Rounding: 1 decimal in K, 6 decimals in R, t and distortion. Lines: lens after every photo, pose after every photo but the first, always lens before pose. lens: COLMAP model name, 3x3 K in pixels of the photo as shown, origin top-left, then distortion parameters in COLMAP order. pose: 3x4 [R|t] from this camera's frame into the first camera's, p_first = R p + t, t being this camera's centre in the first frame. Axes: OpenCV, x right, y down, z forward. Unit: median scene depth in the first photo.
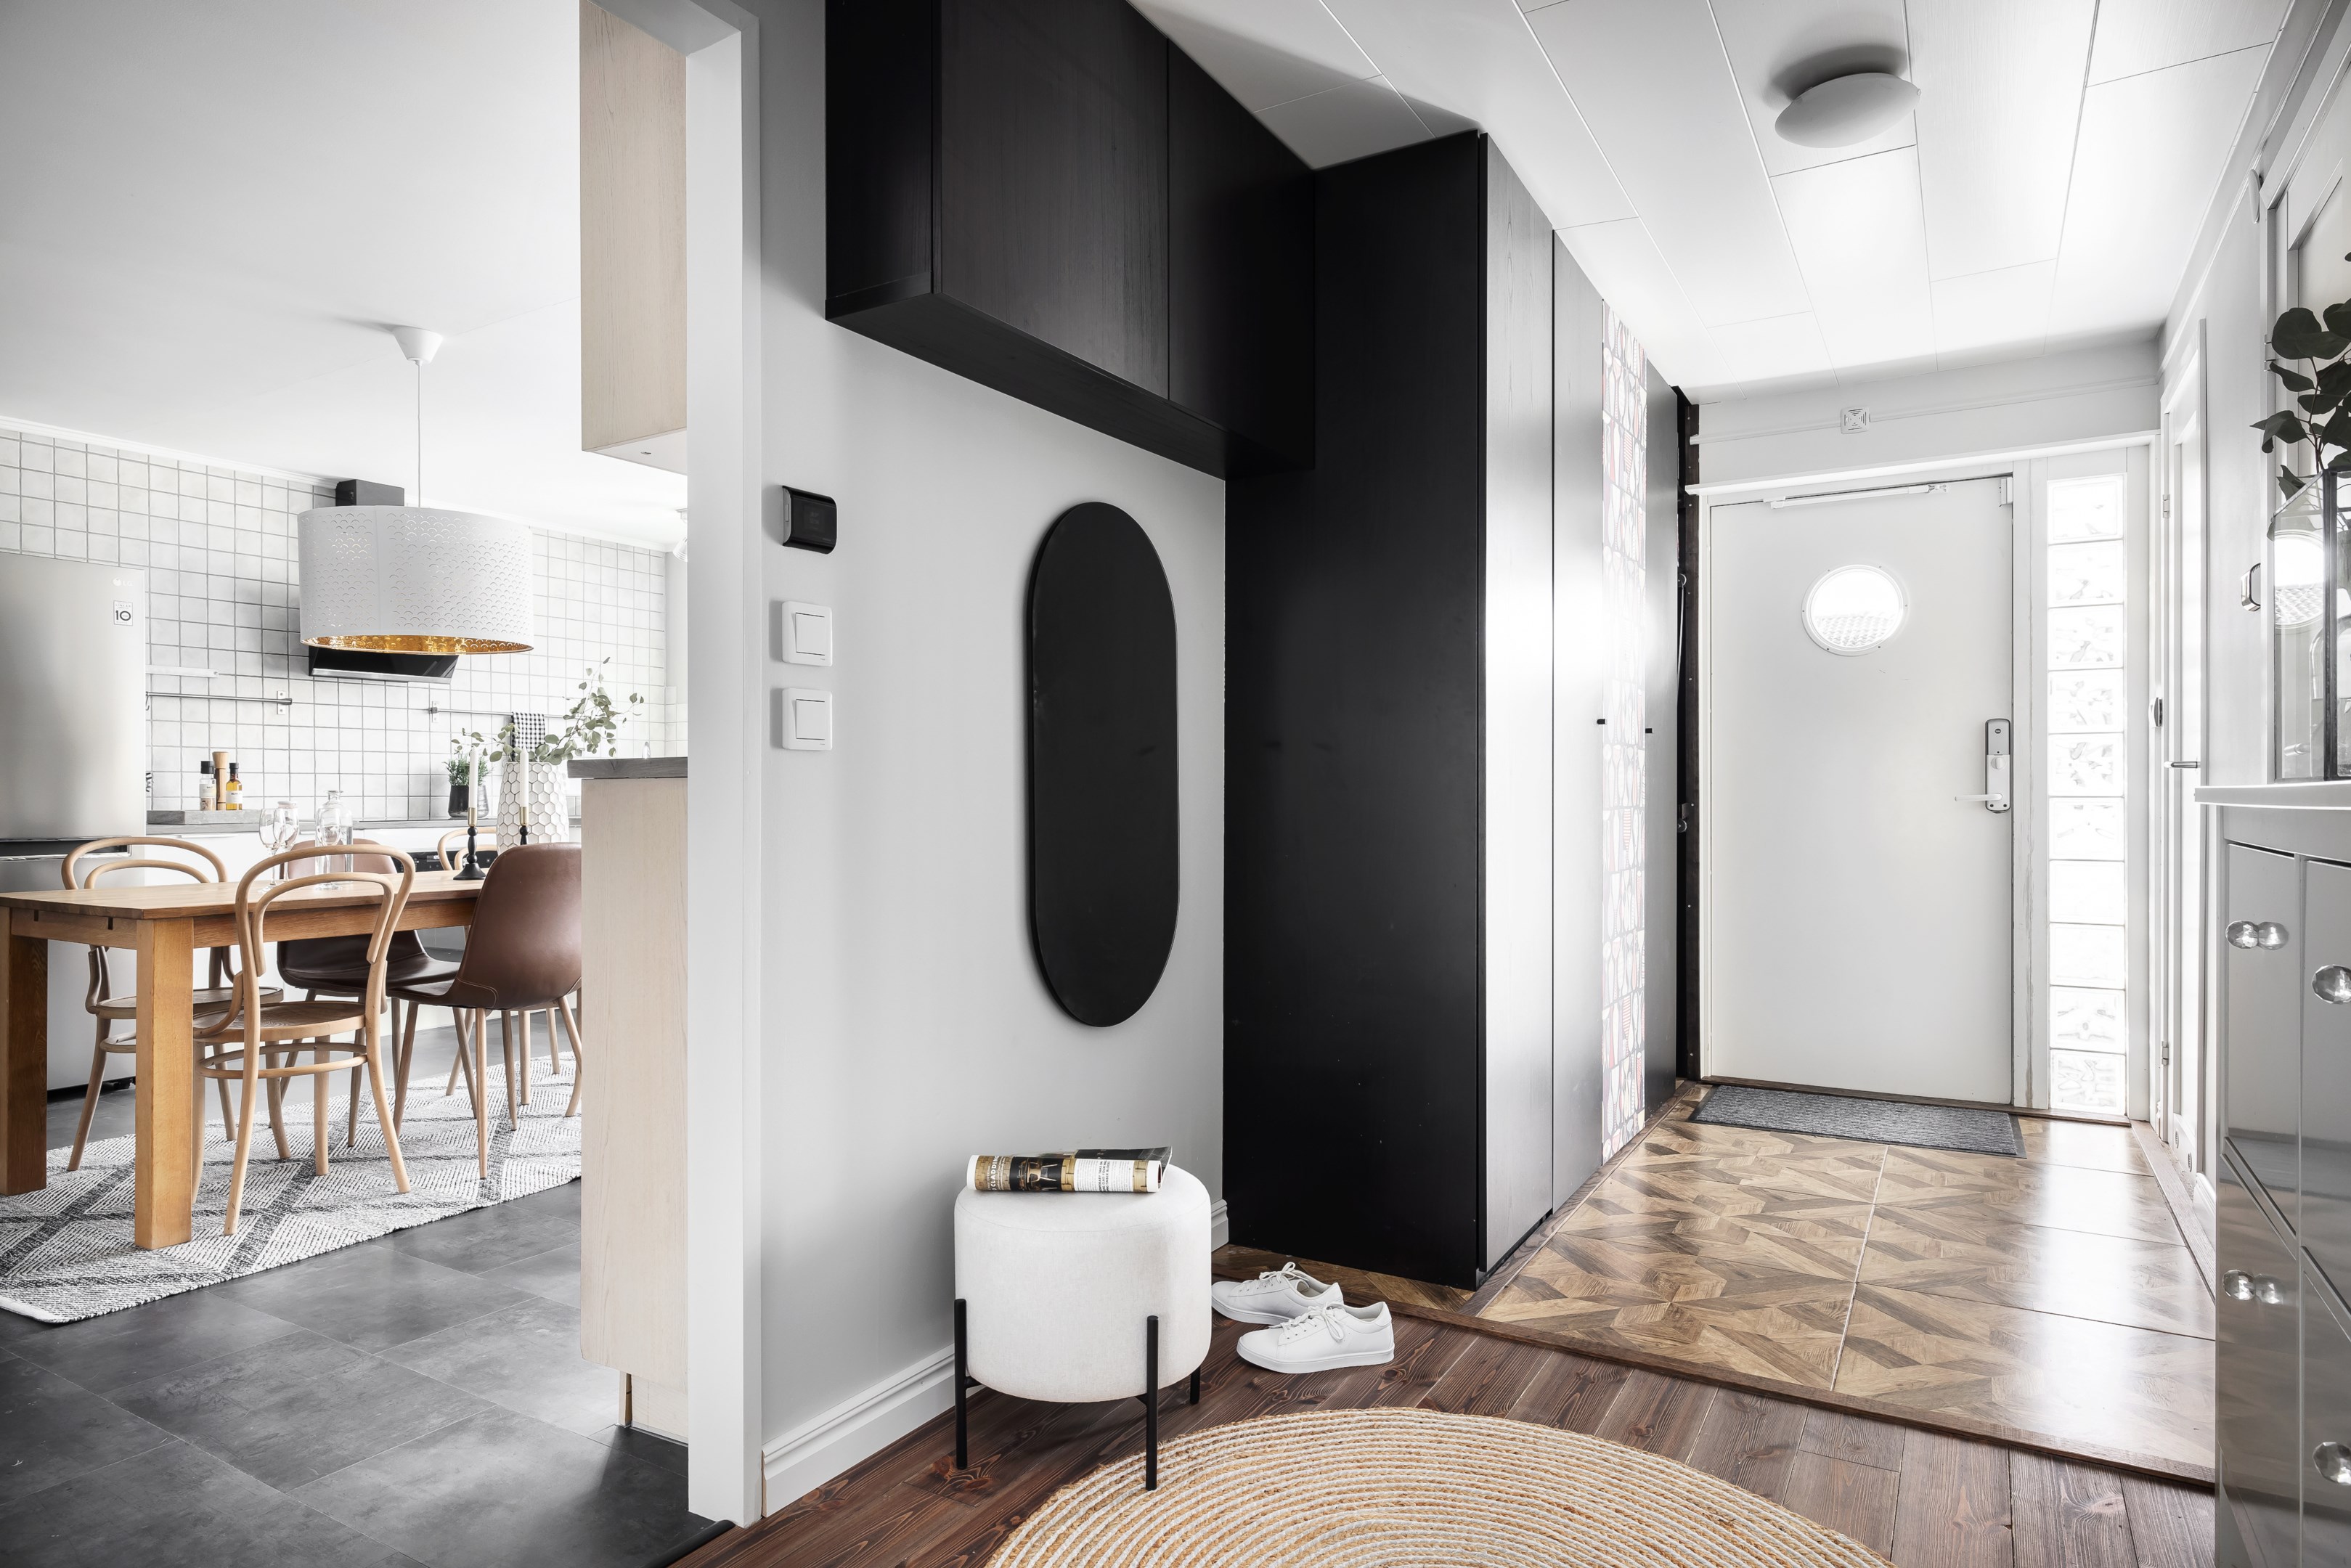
lens RADIAL K [[1342.0, 0, 1177.3], [0, 1342.0, 792.7], [0, 0, 1]] dist [0.002416, 0.001185]
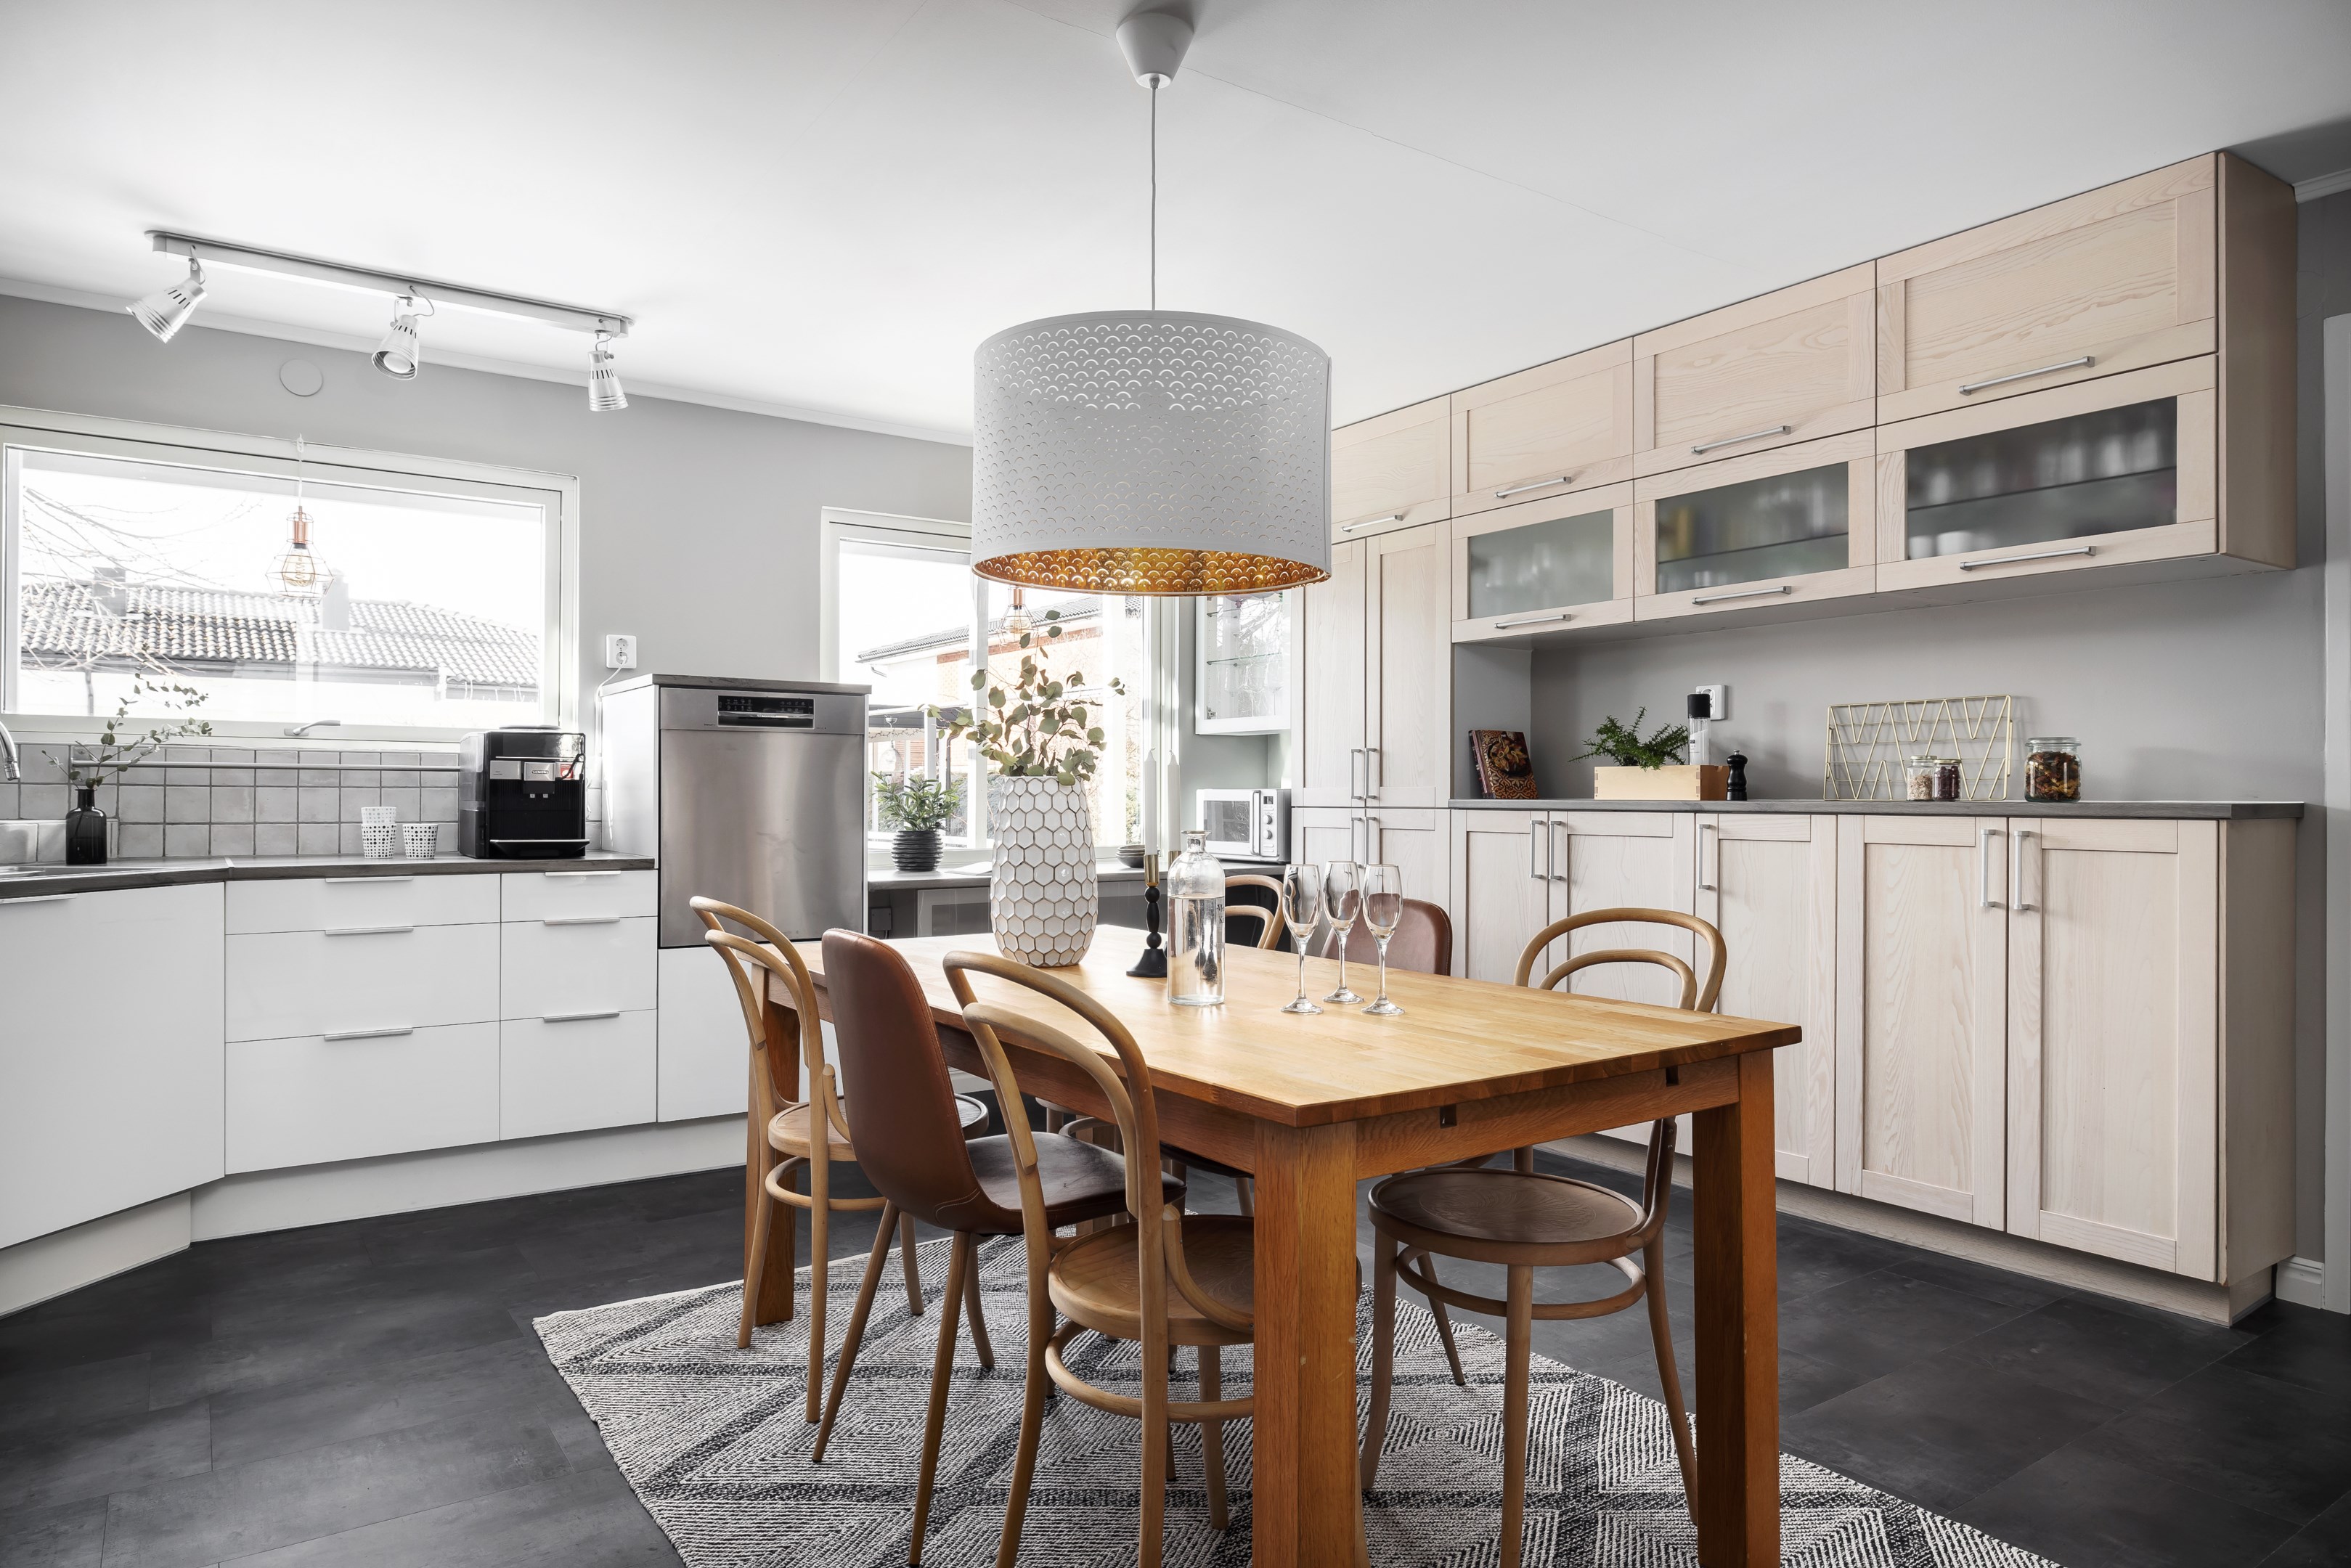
lens RADIAL K [[1425.5, 0, 1175.5], [0, 1425.5, 784.0], [0, 0, 1]] dist [0.000633, 0.000103]
pose [[0.397599, 0.014577, 0.917444, -0.937817], [-0.000368, 0.999876, -0.015727, -0.005631], [-0.917559, 0.005915, 0.397555, 0.630655]]
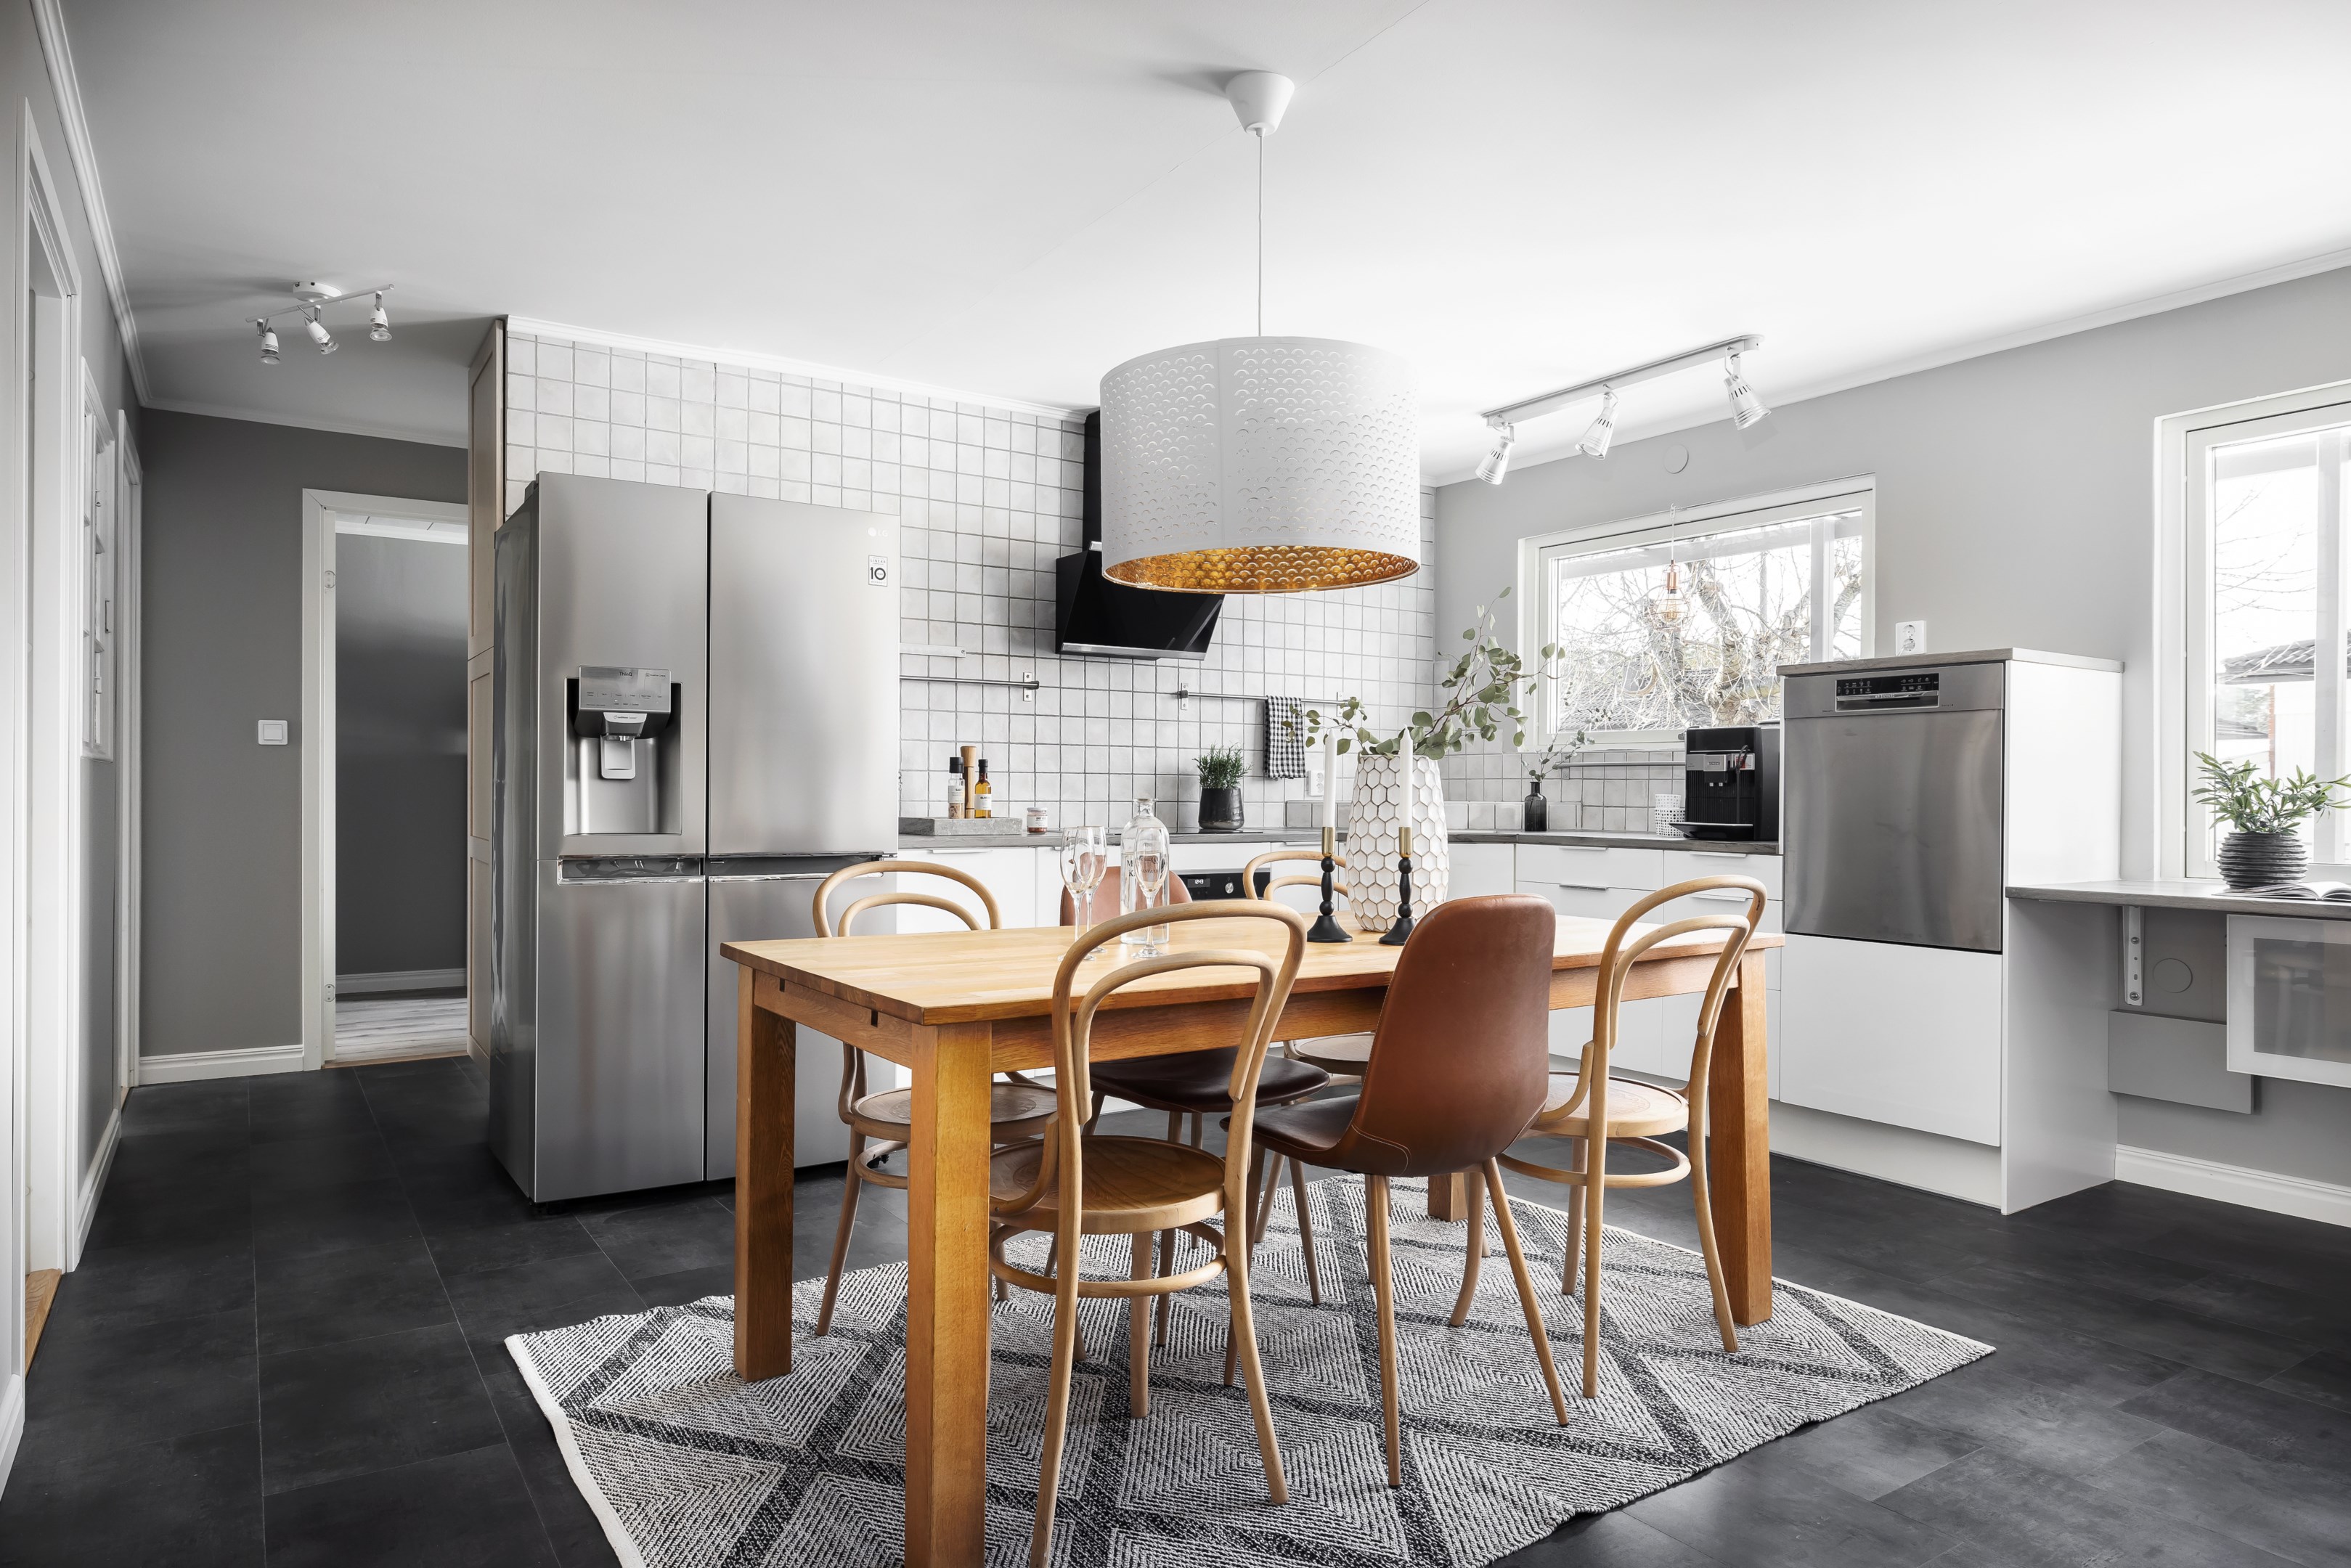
lens RADIAL K [[1425.3, 0, 1186.0], [0, 1425.3, 784.7], [0, 0, 1]] dist [-0.000592, 0.000044]
pose [[0.905578, 0.004597, -0.424156, -0.257501], [-0.007611, 0.999956, -0.005411, -0.003793], [0.424112, 0.008128, 0.905573, 0.311460]]
